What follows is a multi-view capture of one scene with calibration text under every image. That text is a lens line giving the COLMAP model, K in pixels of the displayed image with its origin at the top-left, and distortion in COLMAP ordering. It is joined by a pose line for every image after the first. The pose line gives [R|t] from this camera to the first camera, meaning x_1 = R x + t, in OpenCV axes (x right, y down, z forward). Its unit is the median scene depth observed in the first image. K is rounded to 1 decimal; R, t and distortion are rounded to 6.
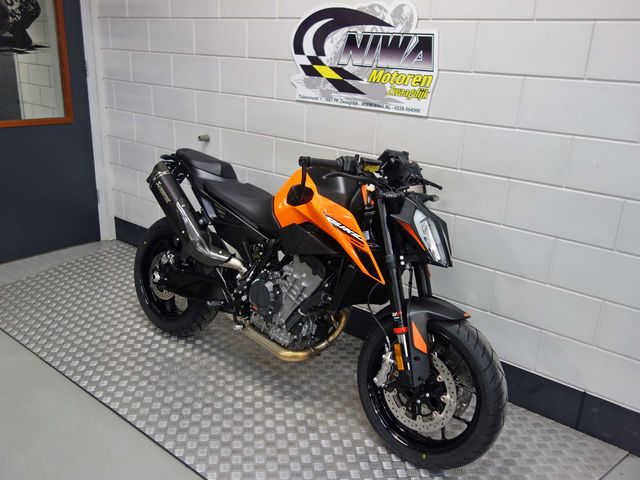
lens RADIAL K [[560.3, 0, 320.0], [0, 560.3, 240.0], [0, 0, 1]] dist [0.010139, 0.002668]
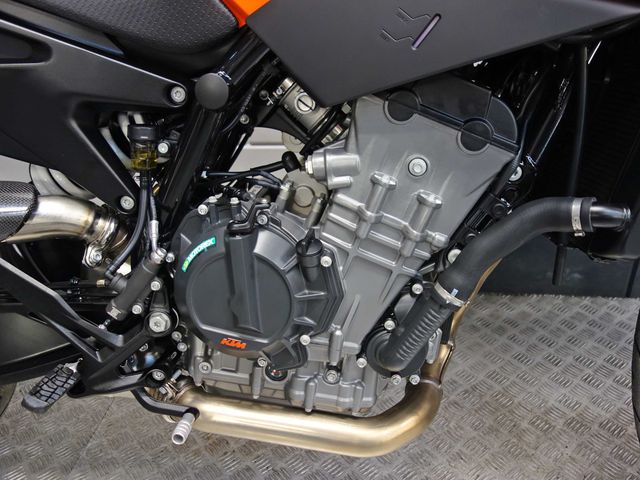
lens RADIAL K [[560.3, 0, 320.0], [0, 560.3, 240.0], [0, 0, 1]] dist [0.010139, 0.002668]
pose [[0.826103, -0.334900, 0.453207, -0.180519], [0.247977, 0.938233, 0.241302, 0.019358], [-0.506026, -0.086955, 0.858124, 0.726173]]
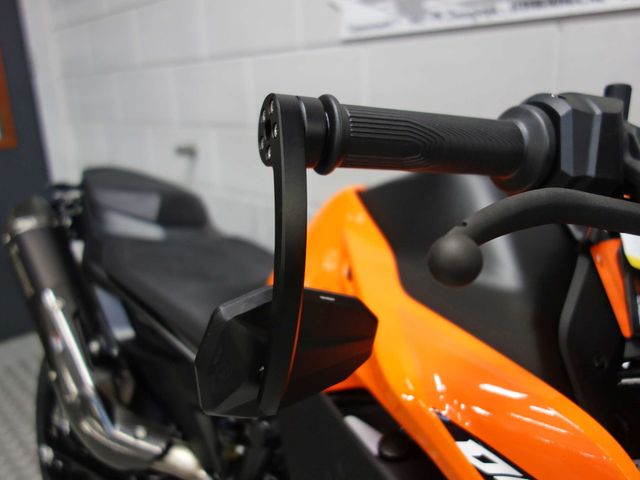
lens RADIAL K [[560.3, 0, 320.0], [0, 560.3, 240.0], [0, 0, 1]] dist [0.010139, 0.002668]
pose [[0.987438, -0.047693, -0.150636, -0.000962], [0.039830, 0.997703, -0.054788, -0.080848], [0.152903, 0.048100, 0.987070, 0.668307]]
